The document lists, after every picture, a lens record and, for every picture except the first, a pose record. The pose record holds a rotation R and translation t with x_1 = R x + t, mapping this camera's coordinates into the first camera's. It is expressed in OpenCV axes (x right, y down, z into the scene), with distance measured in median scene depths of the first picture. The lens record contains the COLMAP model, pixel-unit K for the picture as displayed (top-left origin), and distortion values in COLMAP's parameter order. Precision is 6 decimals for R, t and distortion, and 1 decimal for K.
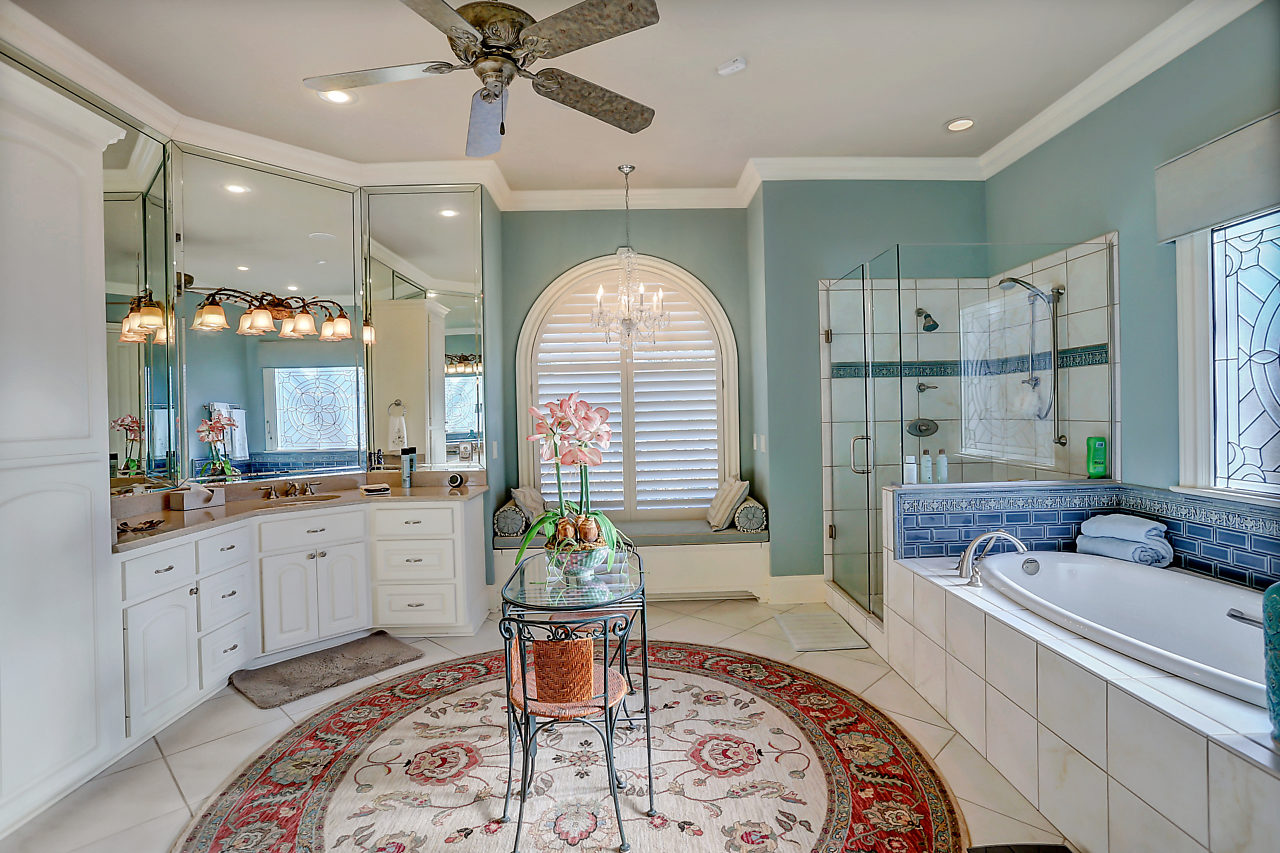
lens RADIAL K [[627.6, 0, 643.9], [0, 627.6, 417.5], [0, 0, 1]] dist [-0.002314, 0.000176]
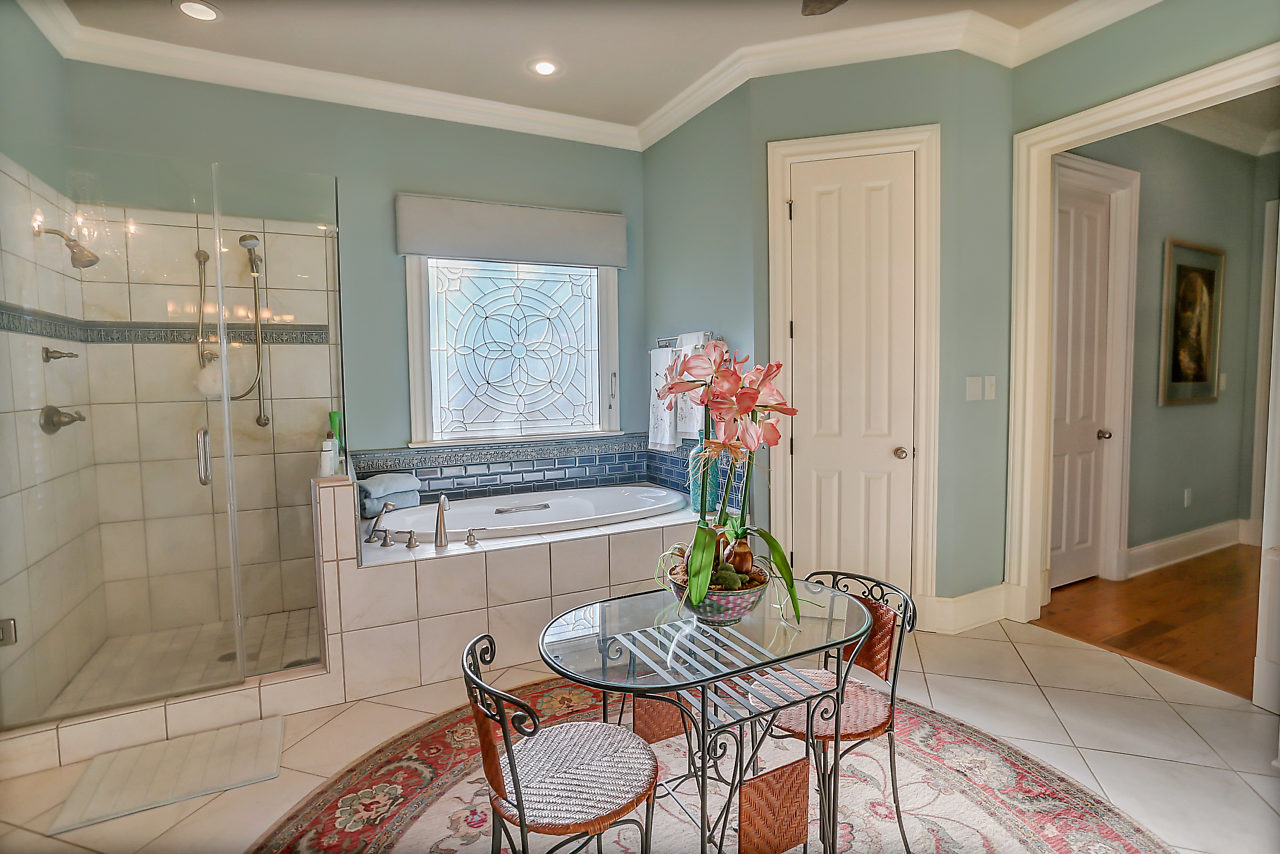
lens RADIAL K [[627.6, 0, 643.9], [0, 627.6, 418.0], [0, 0, 1]] dist [-0.002314, 0.000176]
pose [[-0.421011, -0.017987, 0.906877, -0.489995], [0.047169, 0.998016, 0.041693, 0.022087], [-0.905828, 0.060330, -0.419328, 1.004905]]
